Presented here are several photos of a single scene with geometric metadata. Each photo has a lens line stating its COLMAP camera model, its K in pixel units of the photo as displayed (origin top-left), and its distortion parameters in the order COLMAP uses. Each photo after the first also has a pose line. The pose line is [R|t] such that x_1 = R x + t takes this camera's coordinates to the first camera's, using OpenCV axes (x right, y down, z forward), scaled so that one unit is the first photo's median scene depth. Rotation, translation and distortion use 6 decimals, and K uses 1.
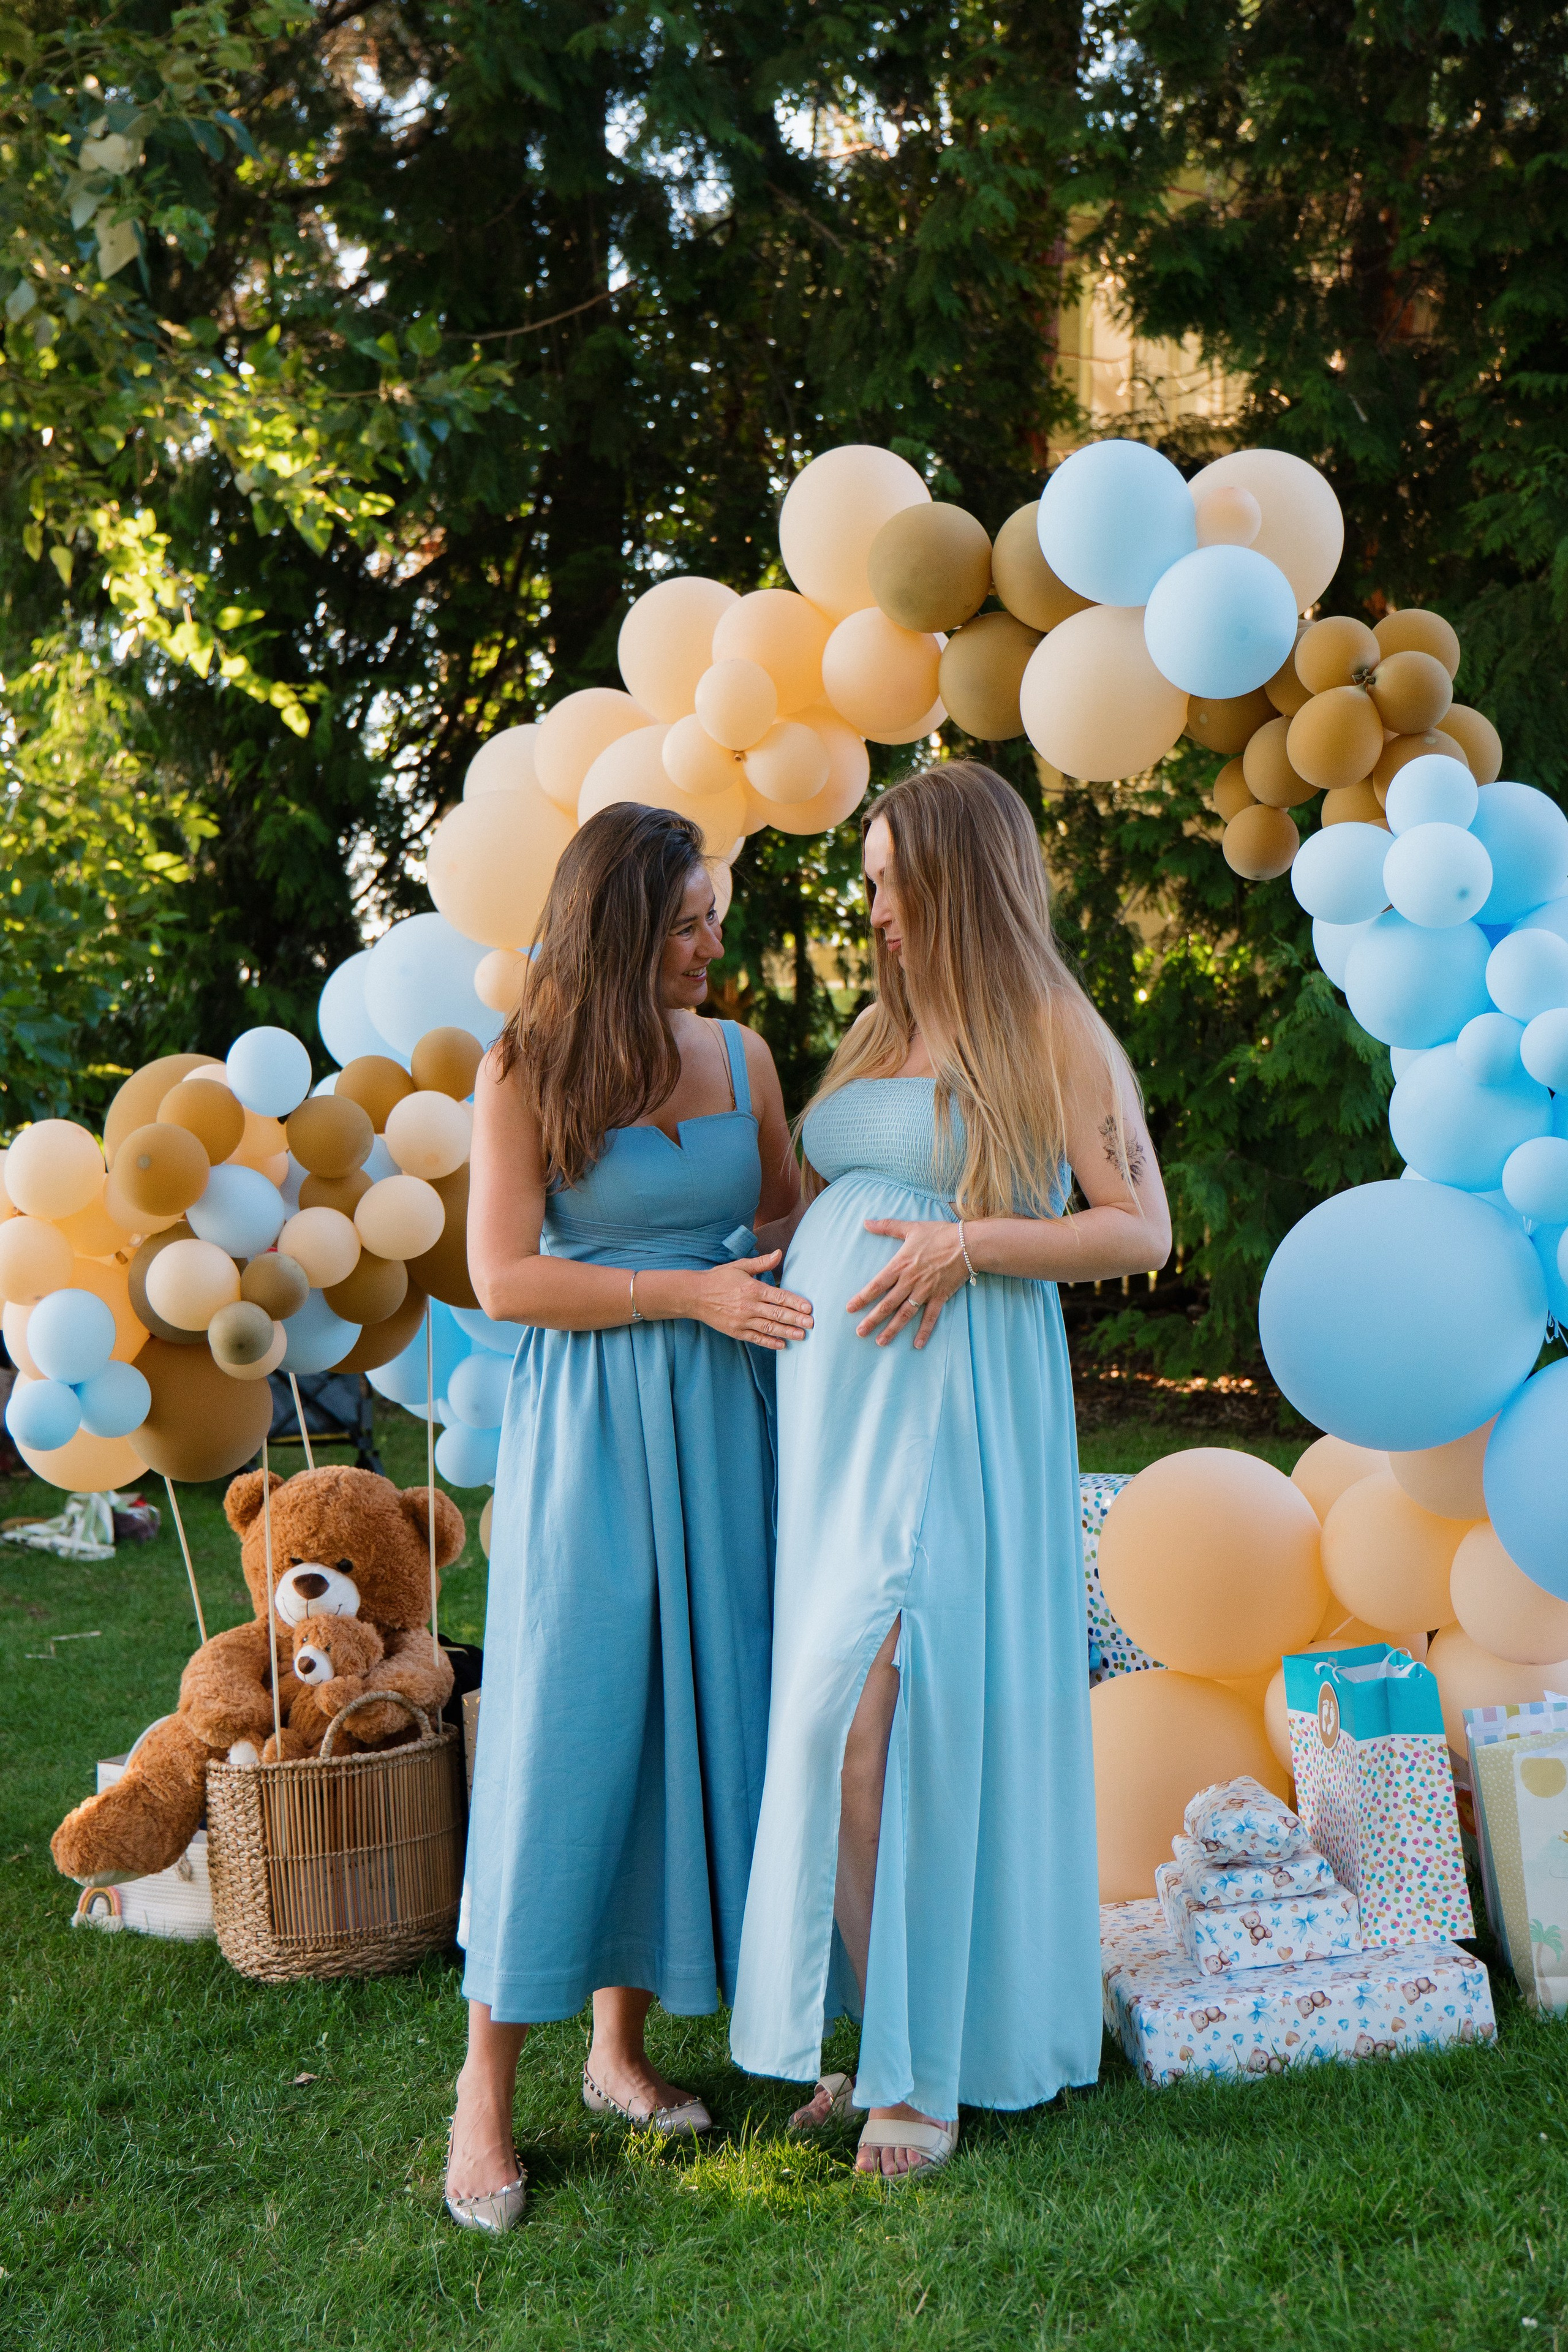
lens RADIAL K [[2844.9, 0, 772.1], [0, 2844.9, 1224.8], [0, 0, 1]] dist [0.118612, 0.000000]
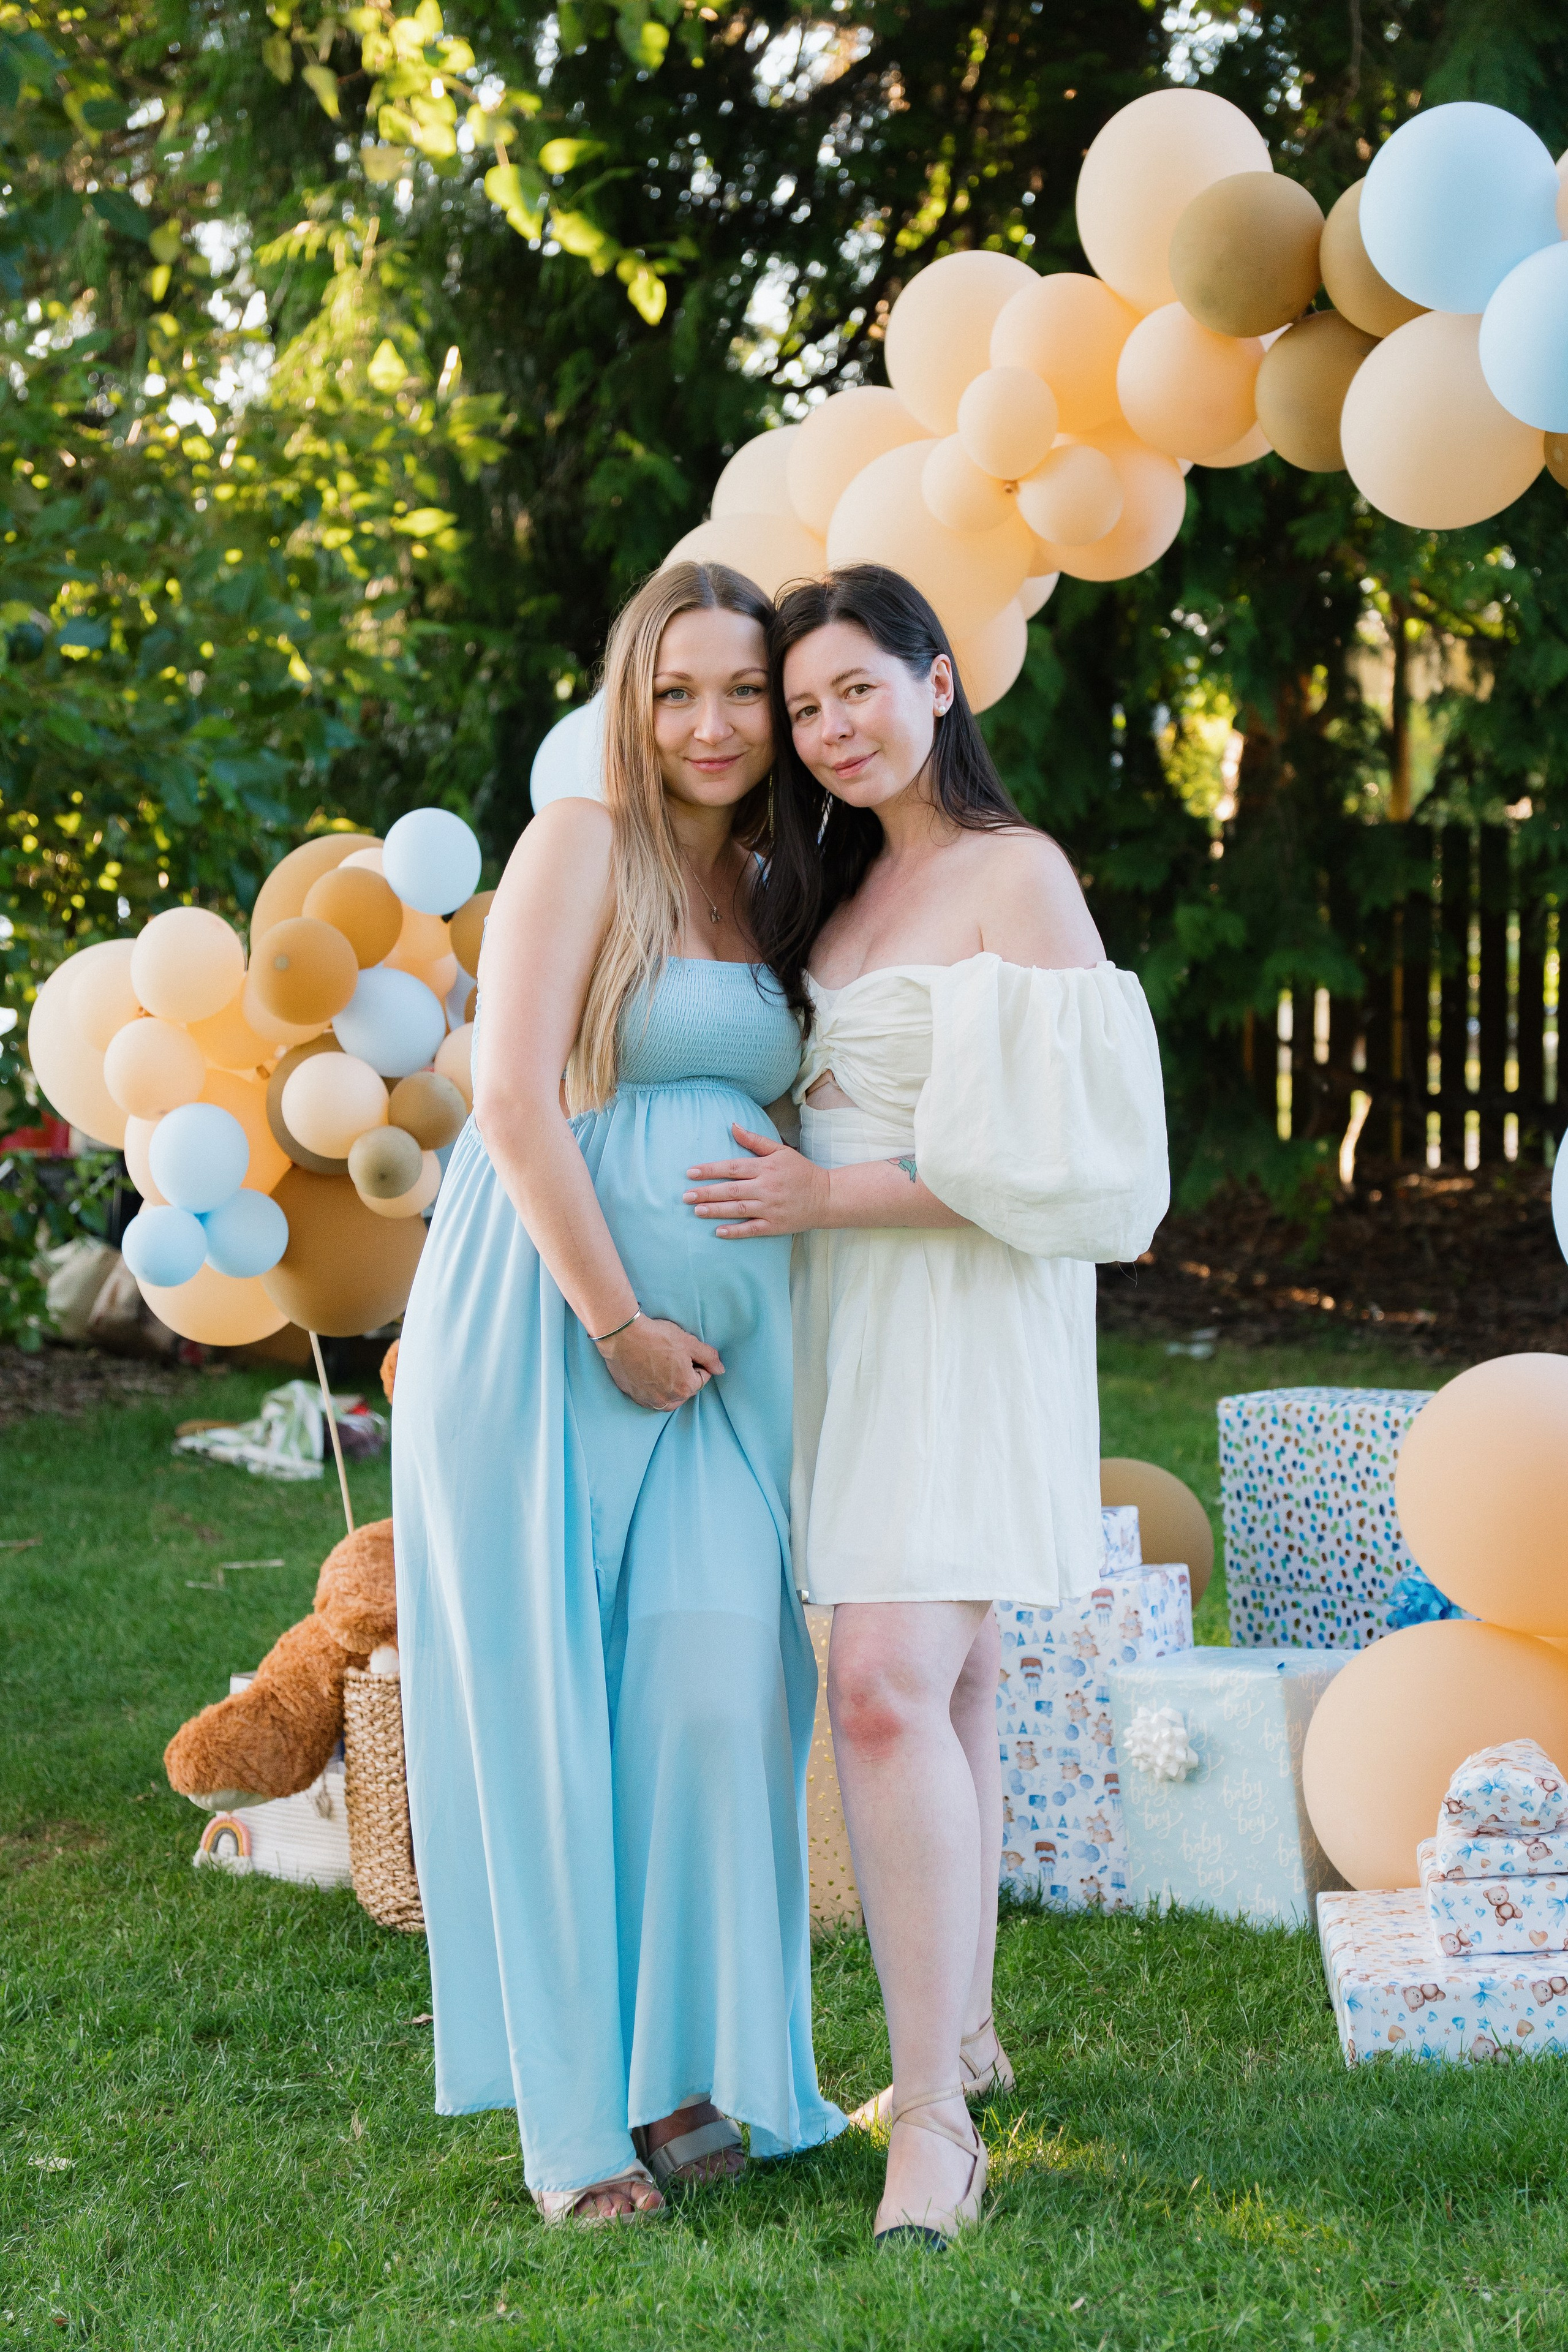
lens RADIAL K [[4568.7, 0, 794.8], [0, 4568.7, 1244.4], [0, 0, 1]] dist [0.334840, 0.000000]
pose [[0.988147, 0.044121, -0.147032, 0.129443], [-0.038314, 0.998379, 0.042098, -0.000597], [0.148651, -0.035966, 0.988236, -0.319782]]
